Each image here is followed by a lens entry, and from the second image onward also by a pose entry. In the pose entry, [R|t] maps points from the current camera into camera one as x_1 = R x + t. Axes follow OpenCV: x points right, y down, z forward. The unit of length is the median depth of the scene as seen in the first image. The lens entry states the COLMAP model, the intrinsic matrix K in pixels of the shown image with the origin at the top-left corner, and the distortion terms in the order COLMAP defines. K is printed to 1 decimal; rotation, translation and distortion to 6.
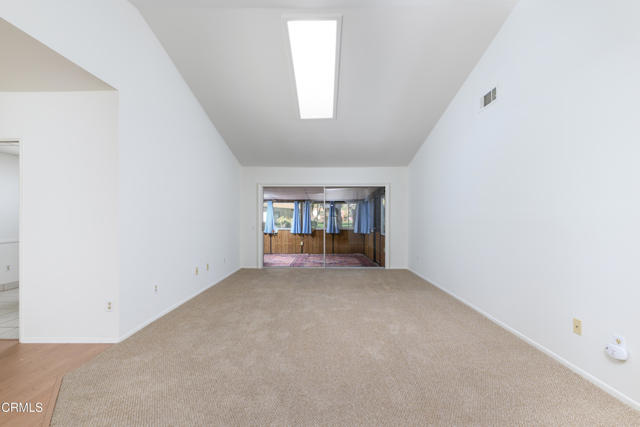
lens RADIAL K [[285.9, 0, 317.5], [0, 285.9, 215.9], [0, 0, 1]] dist [-0.000545, -0.000103]
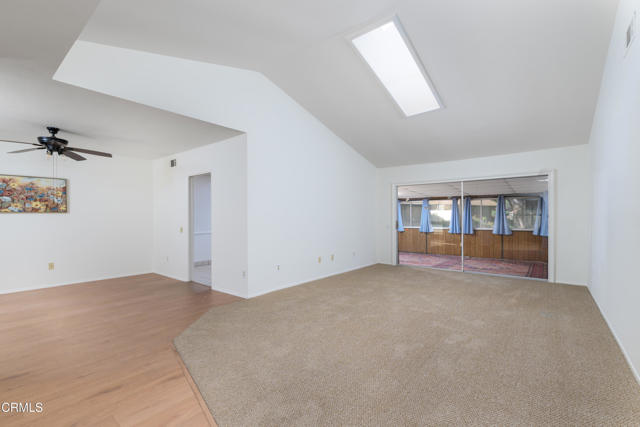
lens RADIAL K [[285.9, 0, 317.5], [0, 285.9, 215.9], [0, 0, 1]] dist [-0.000545, -0.000103]
pose [[0.786388, -0.007013, -0.617693, 0.230197], [0.008627, 0.999963, -0.000370, 0.003193], [0.617672, -0.005038, 0.786420, 0.015599]]
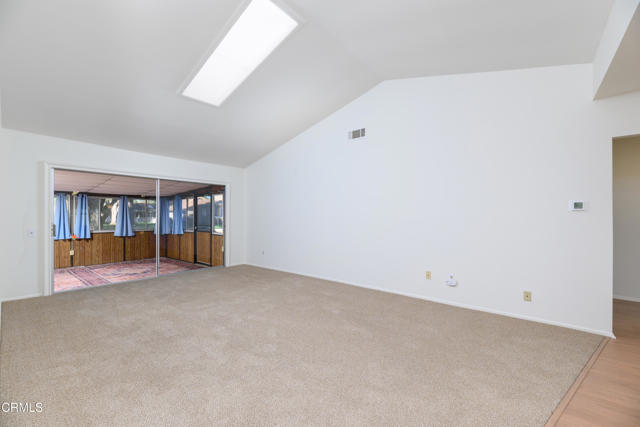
lens RADIAL K [[264.6, 0, 320.0], [0, 264.6, 213.5], [0, 0, 1]] dist [0.000041, -0.000034]
pose [[0.620325, 0.013291, 0.784232, -0.297956], [-0.005995, 0.999908, -0.012204, 0.005248], [-0.784322, 0.002868, 0.620347, 0.167042]]
